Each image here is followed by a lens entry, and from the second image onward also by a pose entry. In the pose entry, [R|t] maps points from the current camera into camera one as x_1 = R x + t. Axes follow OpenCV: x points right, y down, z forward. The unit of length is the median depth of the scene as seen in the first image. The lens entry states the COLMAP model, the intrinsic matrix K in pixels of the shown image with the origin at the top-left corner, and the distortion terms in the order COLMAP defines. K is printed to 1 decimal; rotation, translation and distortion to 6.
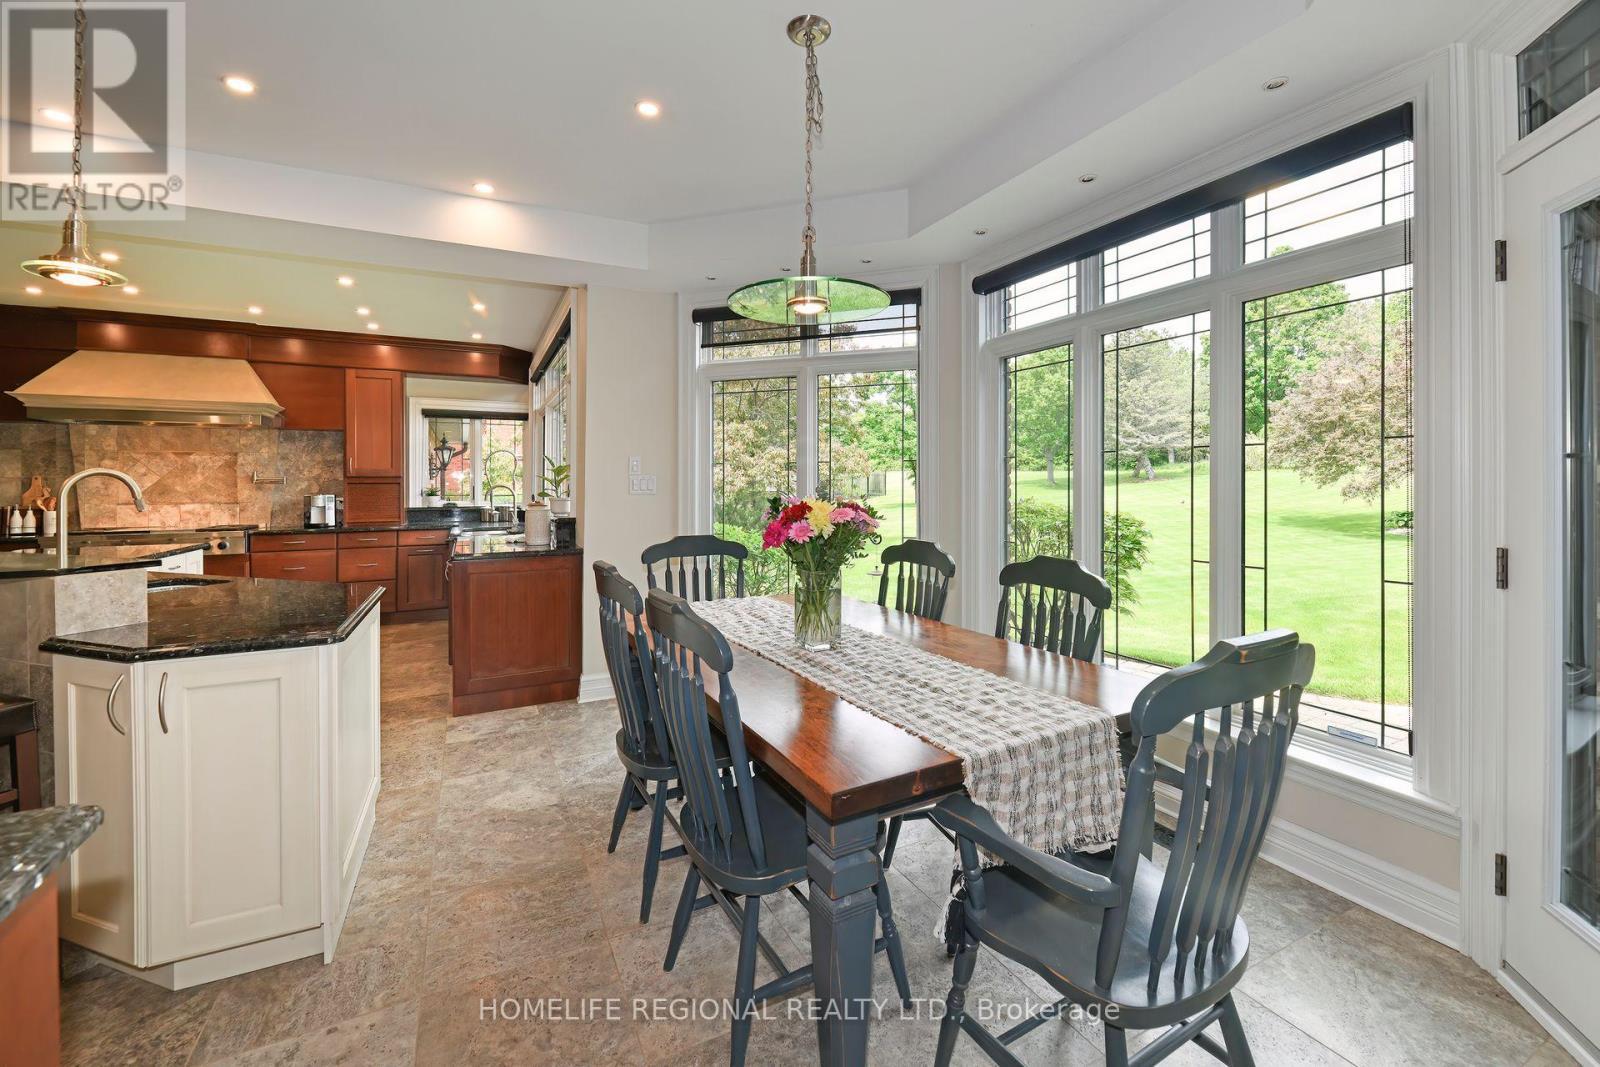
lens RADIAL K [[668.0, 0, 812.4], [0, 668.0, 483.6], [0, 0, 1]] dist [-0.001639, -0.000566]
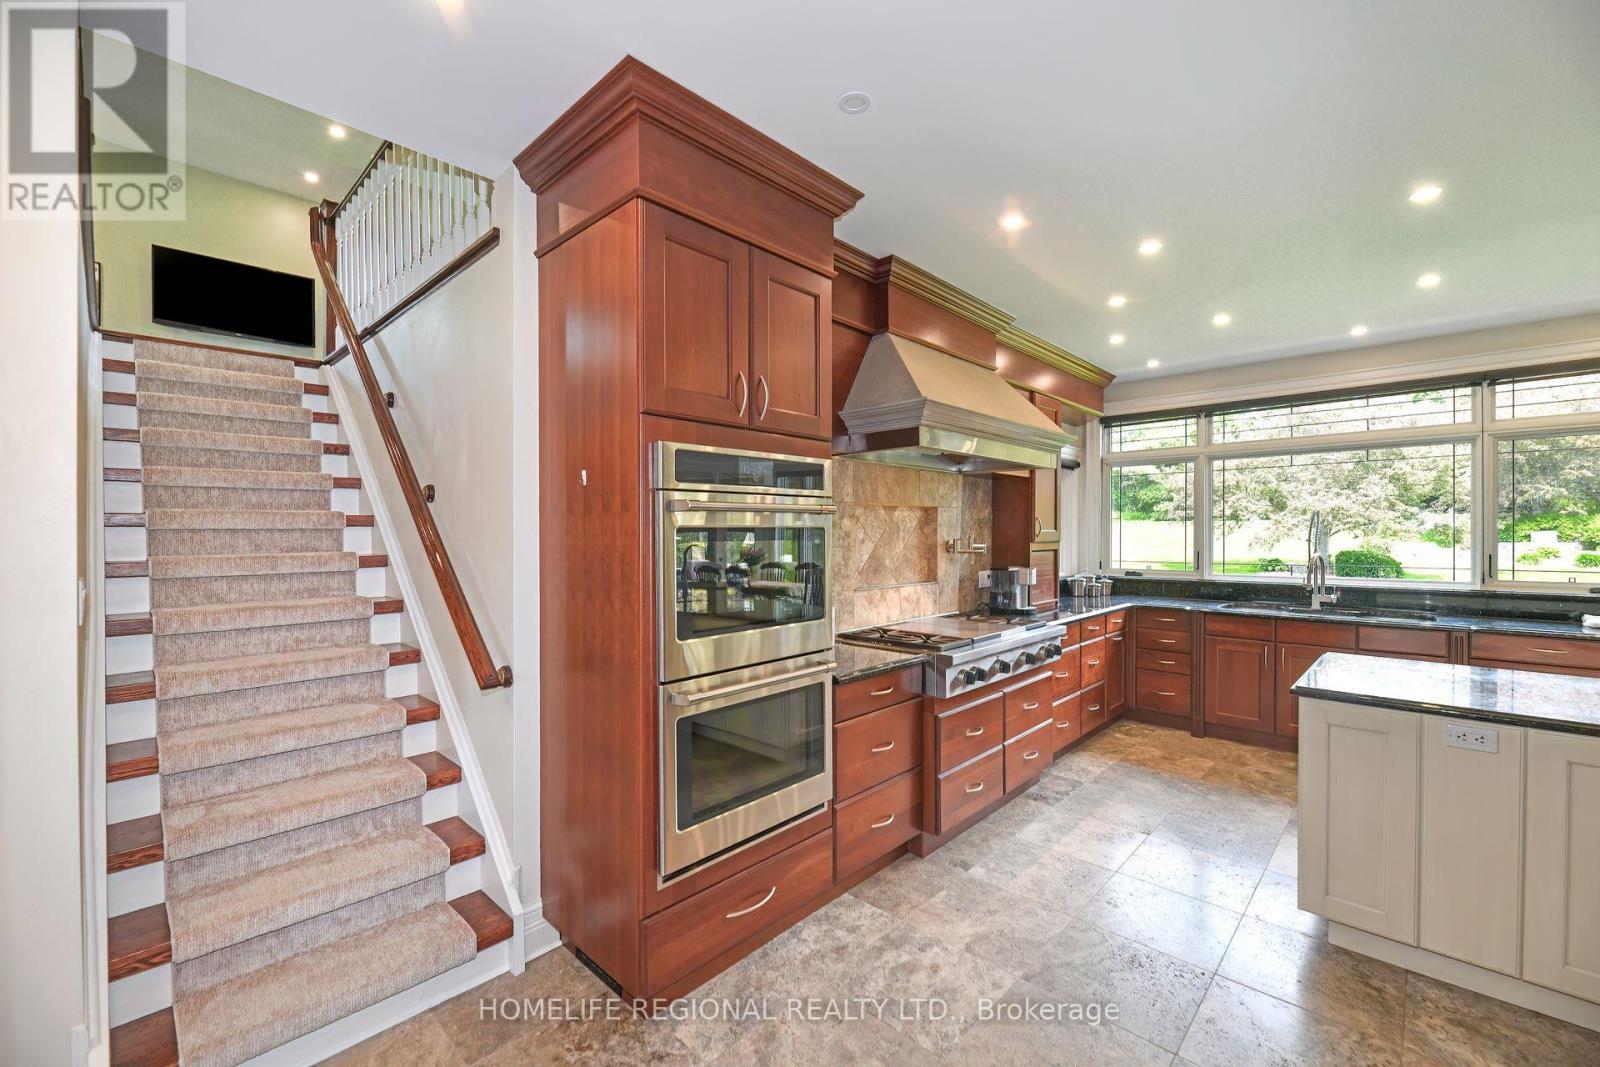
lens RADIAL K [[668.0, 0, 798.4], [0, 668.0, 537.0], [0, 0, 1]] dist [-0.001639, -0.000566]
pose [[0.945329, 0.001811, 0.326112, -1.232323], [-0.005471, 0.999932, 0.010305, -0.023249], [-0.326071, -0.011525, 0.945275, 0.416106]]
